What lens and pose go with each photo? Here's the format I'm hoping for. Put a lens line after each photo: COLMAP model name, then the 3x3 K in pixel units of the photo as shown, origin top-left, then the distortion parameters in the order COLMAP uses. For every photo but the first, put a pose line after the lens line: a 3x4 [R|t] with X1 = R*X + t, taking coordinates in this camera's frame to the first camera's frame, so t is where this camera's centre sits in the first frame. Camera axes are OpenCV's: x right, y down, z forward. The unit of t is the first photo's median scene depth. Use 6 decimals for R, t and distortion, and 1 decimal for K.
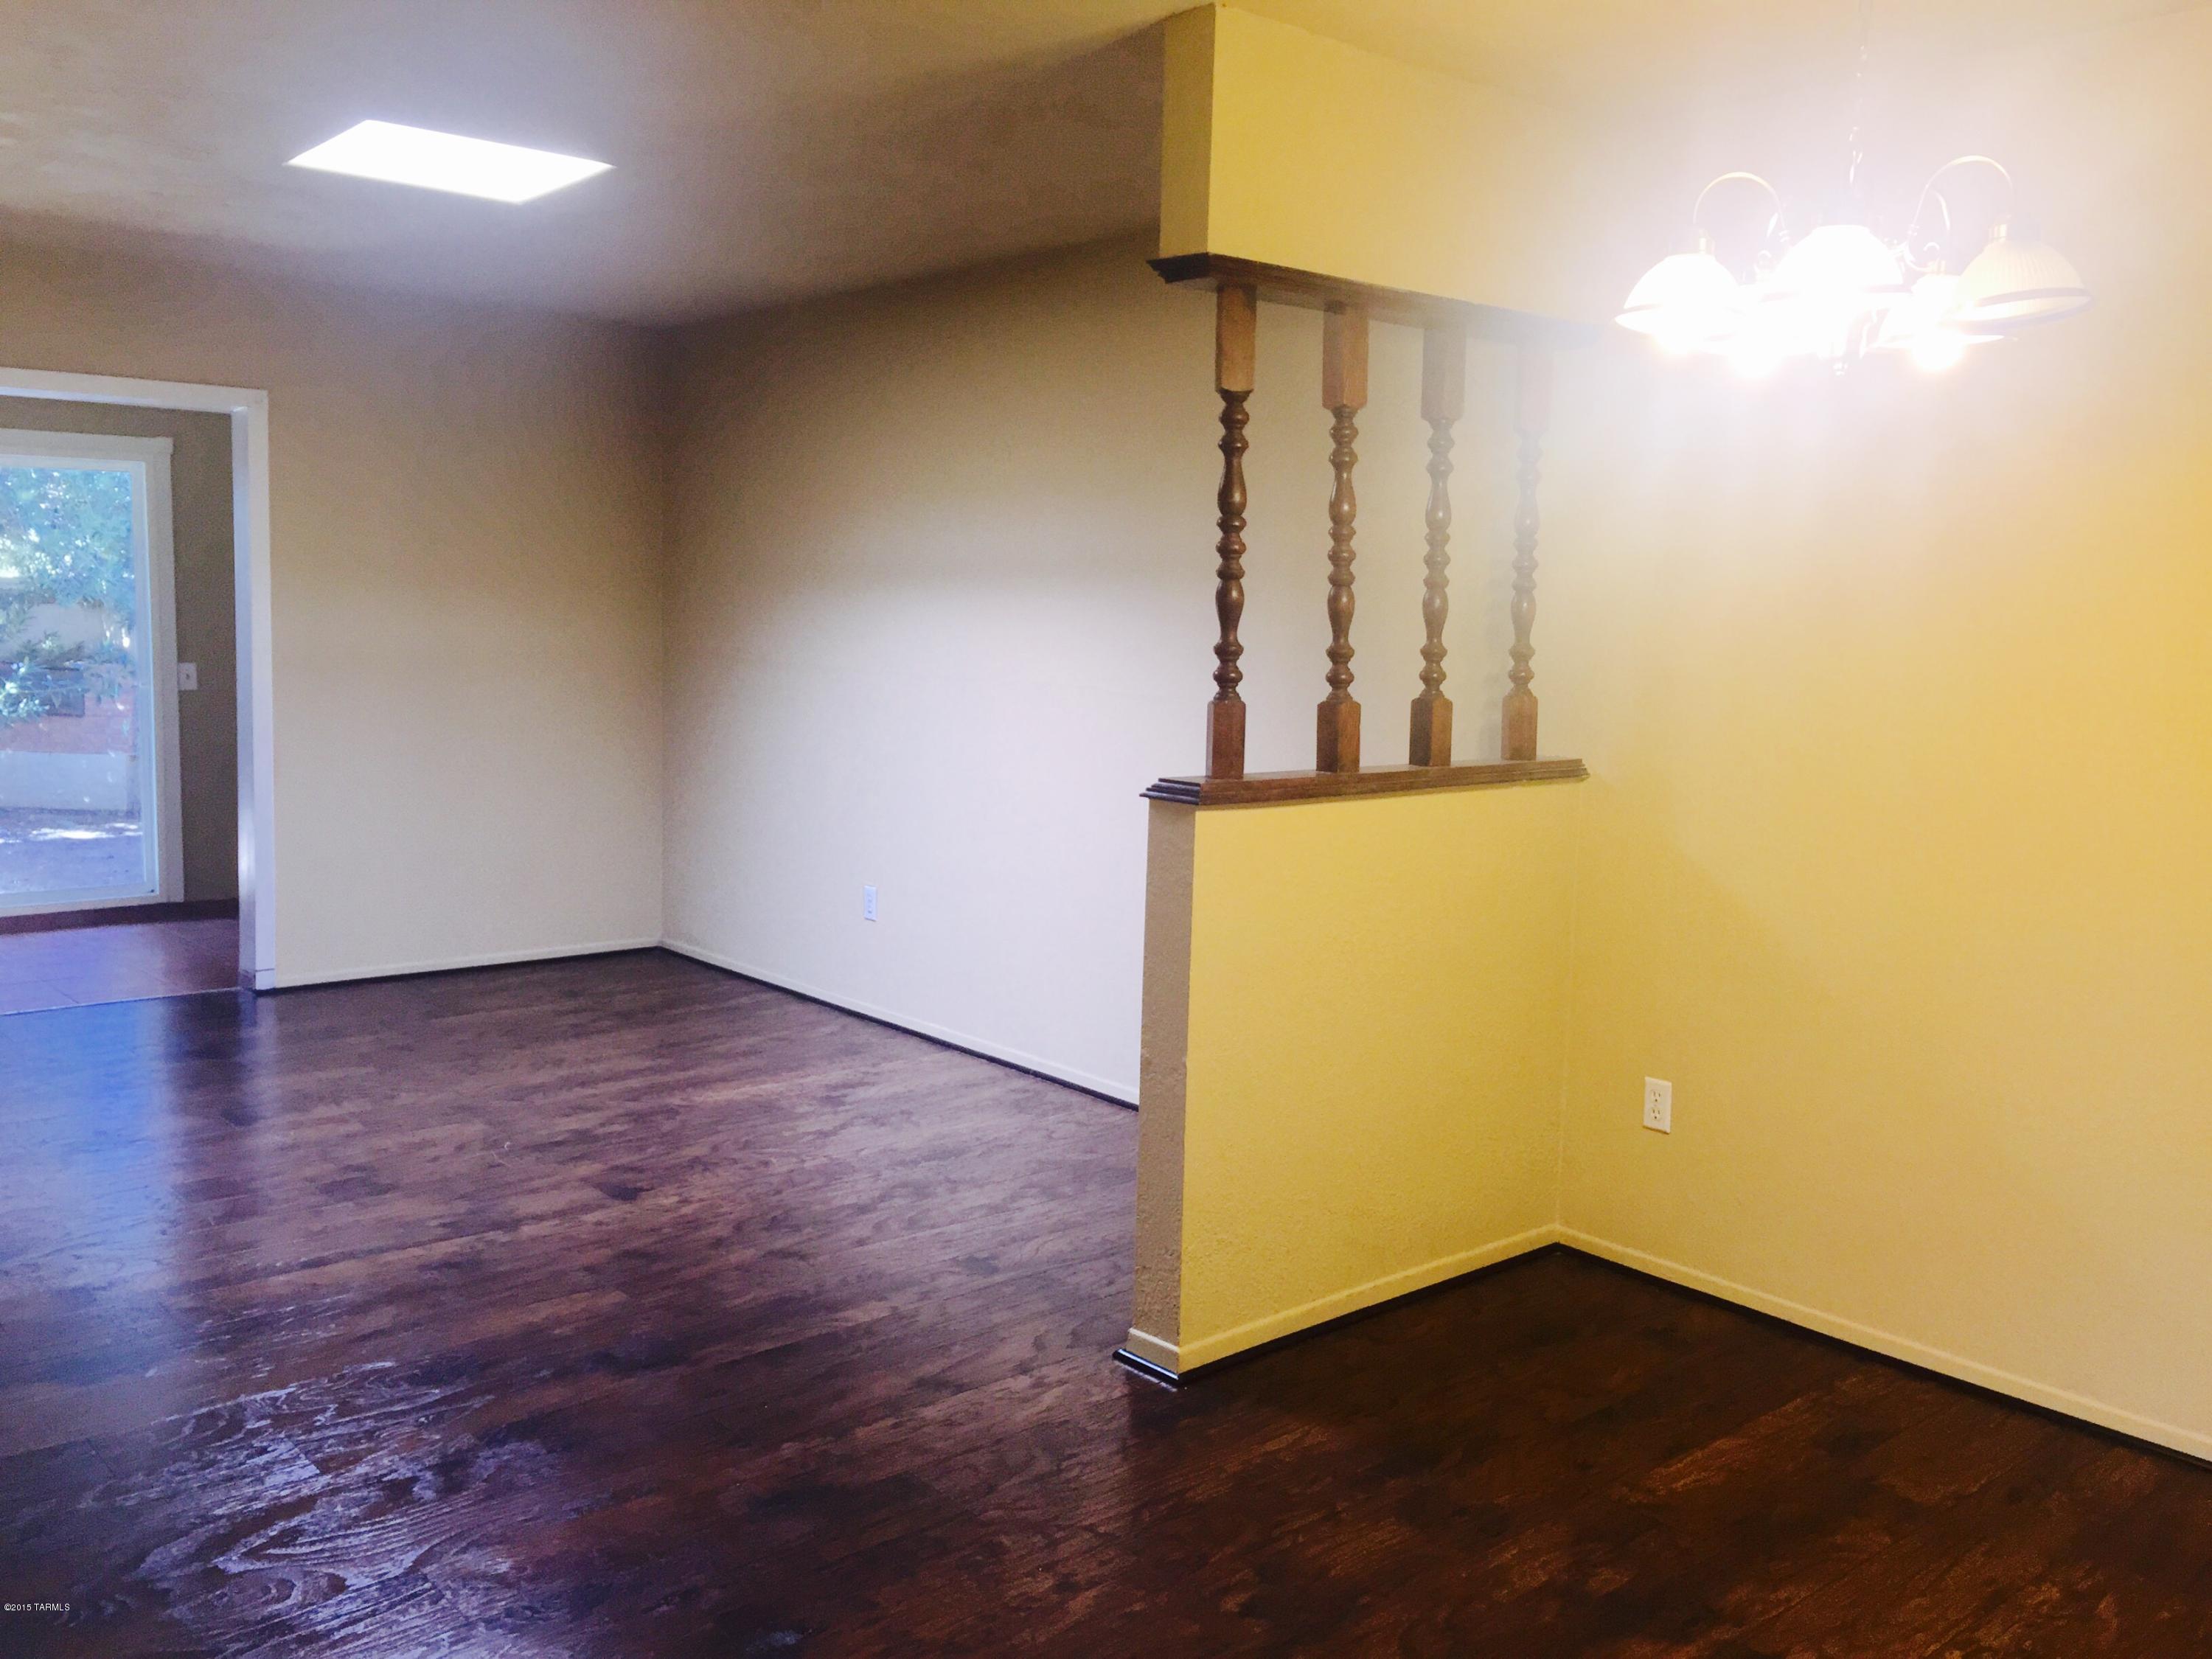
lens RADIAL K [[1857.9, 0, 1108.8], [0, 1857.9, 821.7], [0, 0, 1]] dist [0.097868, -0.108029]
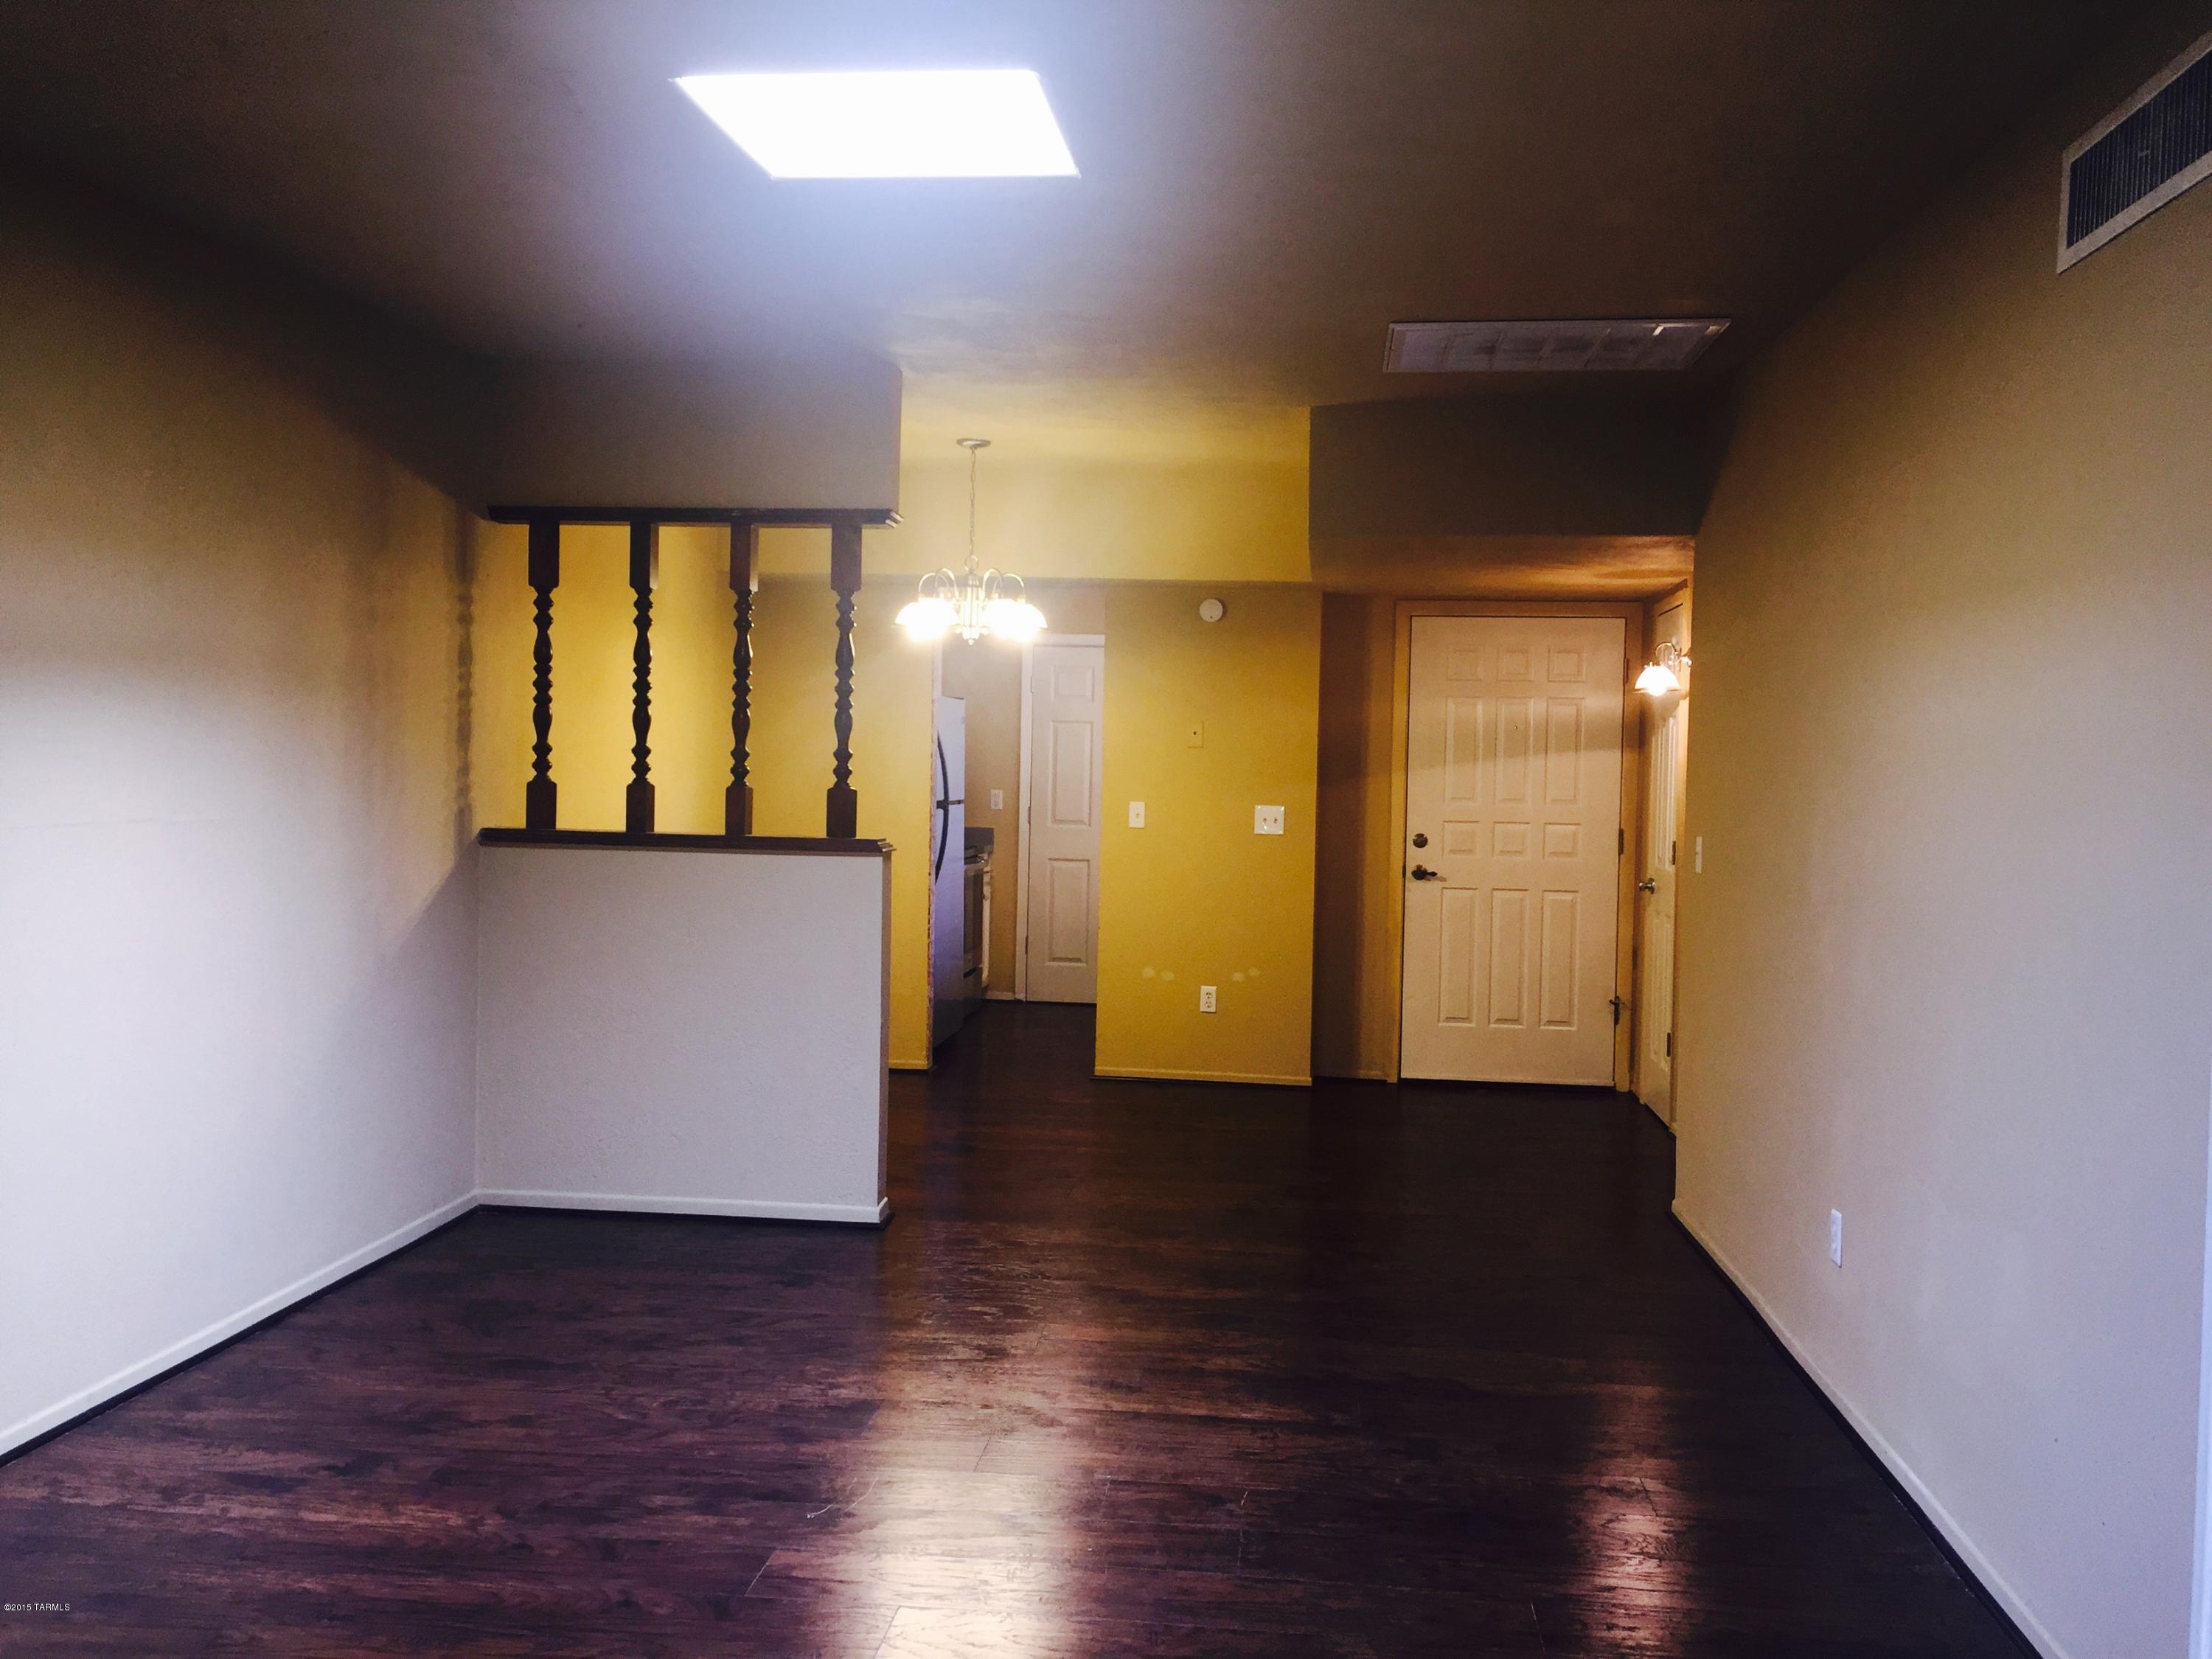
lens RADIAL K [[1910.5, 0, 1088.9], [0, 1910.5, 818.9], [0, 0, 1]] dist [0.098890, -0.118998]
pose [[-0.666582, -0.070666, 0.742075, -1.213366], [0.044544, 0.989941, 0.134283, -0.235173], [-0.744100, 0.122565, -0.656729, 1.835420]]
